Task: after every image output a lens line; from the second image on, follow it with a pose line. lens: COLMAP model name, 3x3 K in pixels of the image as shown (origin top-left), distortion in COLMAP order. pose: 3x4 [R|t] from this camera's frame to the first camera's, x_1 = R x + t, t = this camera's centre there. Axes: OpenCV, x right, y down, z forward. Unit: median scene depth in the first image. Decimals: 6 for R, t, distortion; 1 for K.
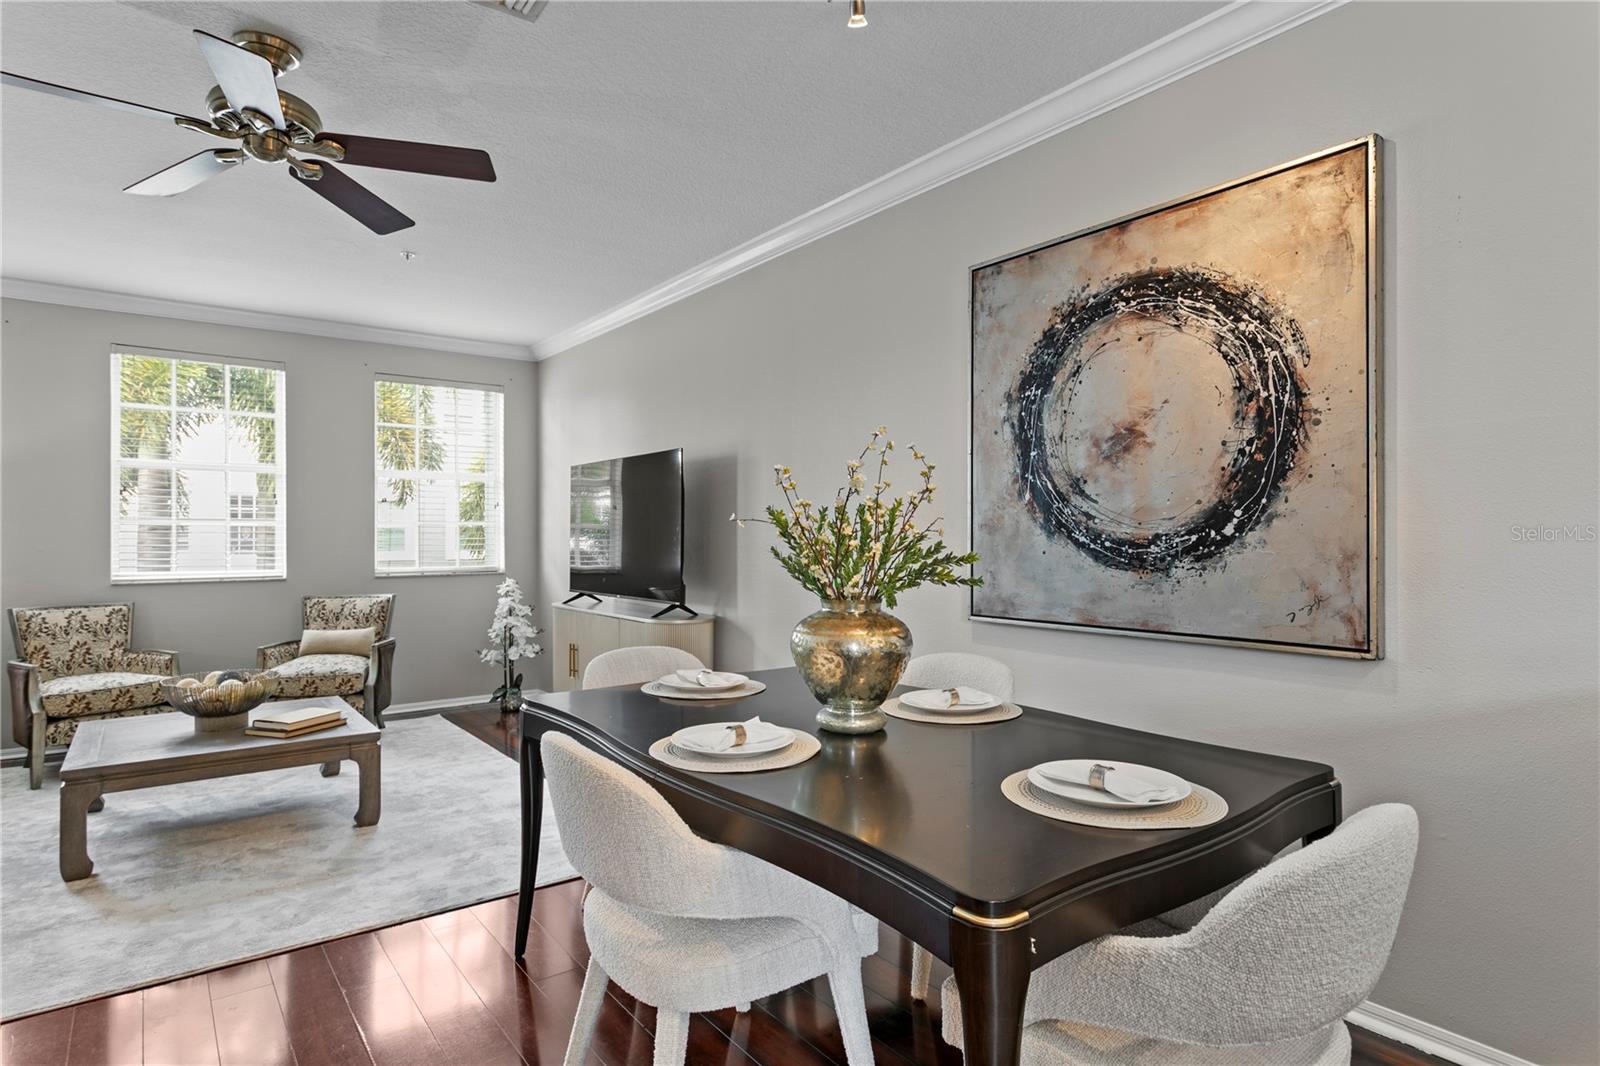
lens RADIAL K [[849.8, 0, 779.2], [0, 849.8, 530.7], [0, 0, 1]] dist [-0.010457, 0.006782]
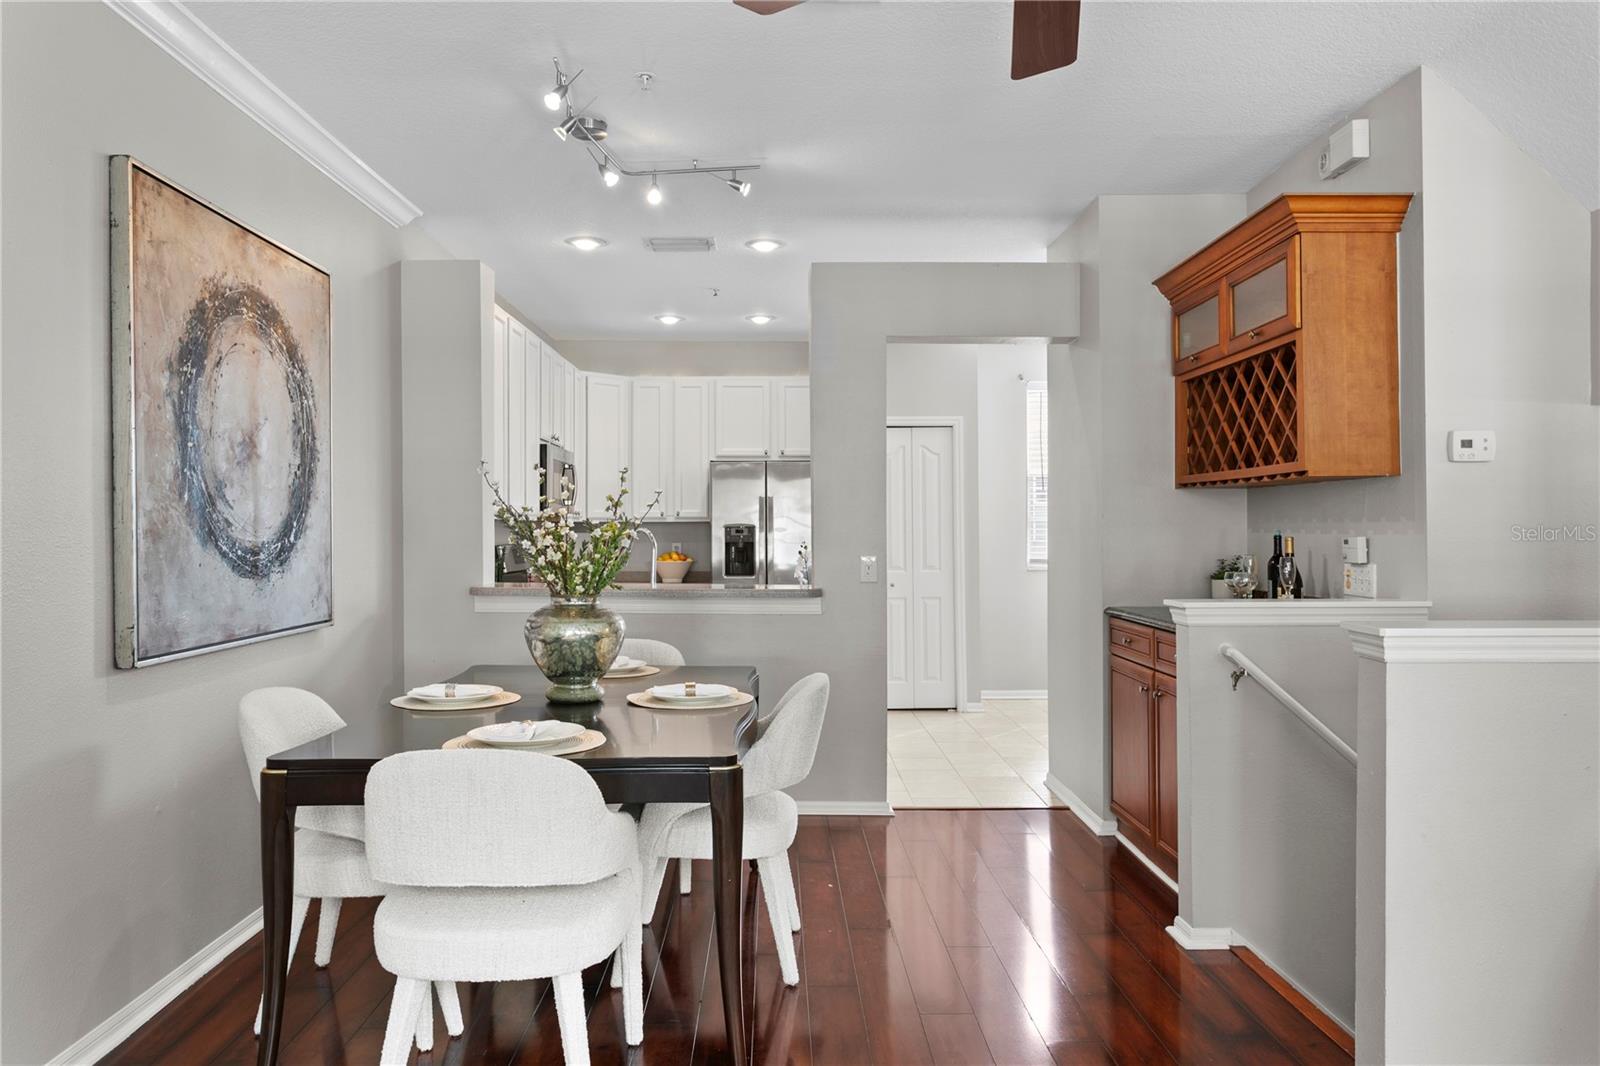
lens RADIAL K [[1138.0, 0, 778.4], [0, 1138.0, 520.6], [0, 0, 1]] dist [0.003511, 0.001878]
pose [[-0.802191, 0.011346, 0.596960, -0.532053], [0.003274, 0.999888, -0.014606, 0.000221], [-0.597059, -0.009762, -0.802138, 1.013530]]
